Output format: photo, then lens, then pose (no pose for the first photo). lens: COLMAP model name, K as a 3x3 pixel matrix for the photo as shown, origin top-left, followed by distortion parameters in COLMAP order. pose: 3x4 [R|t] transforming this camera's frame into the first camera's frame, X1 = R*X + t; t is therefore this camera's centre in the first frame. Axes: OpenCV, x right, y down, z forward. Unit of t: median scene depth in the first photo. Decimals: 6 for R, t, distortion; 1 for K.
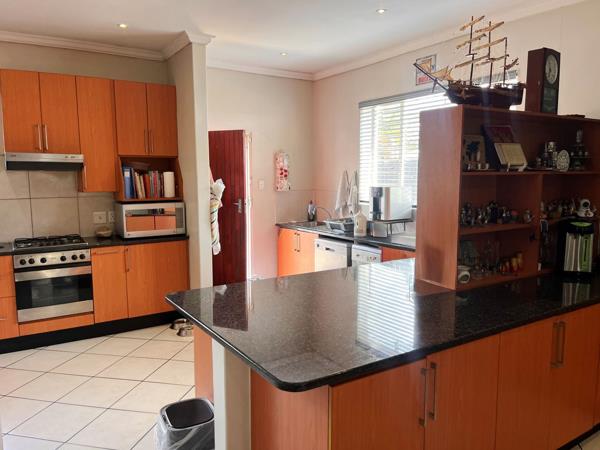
lens RADIAL K [[458.9, 0, 297.3], [0, 458.9, 226.1], [0, 0, 1]] dist [0.039706, -0.008375]
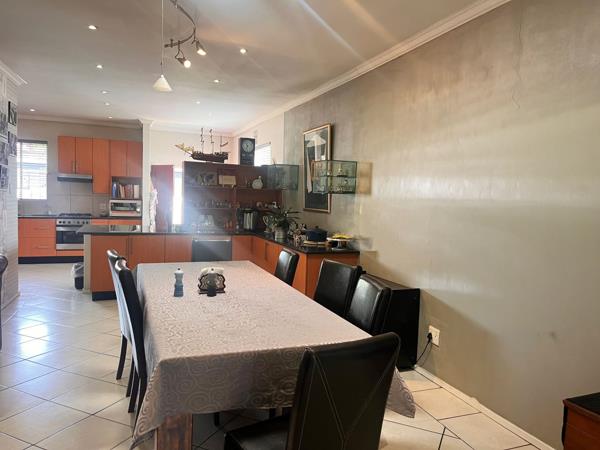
lens RADIAL K [[458.9, 0, 301.0], [0, 458.9, 223.4], [0, 0, 1]] dist [0.039706, -0.008375]
pose [[0.980205, 0.042655, -0.193335, 0.878644], [-0.053148, 0.997363, -0.049413, 0.117886], [0.190718, 0.058711, 0.979888, -0.867763]]
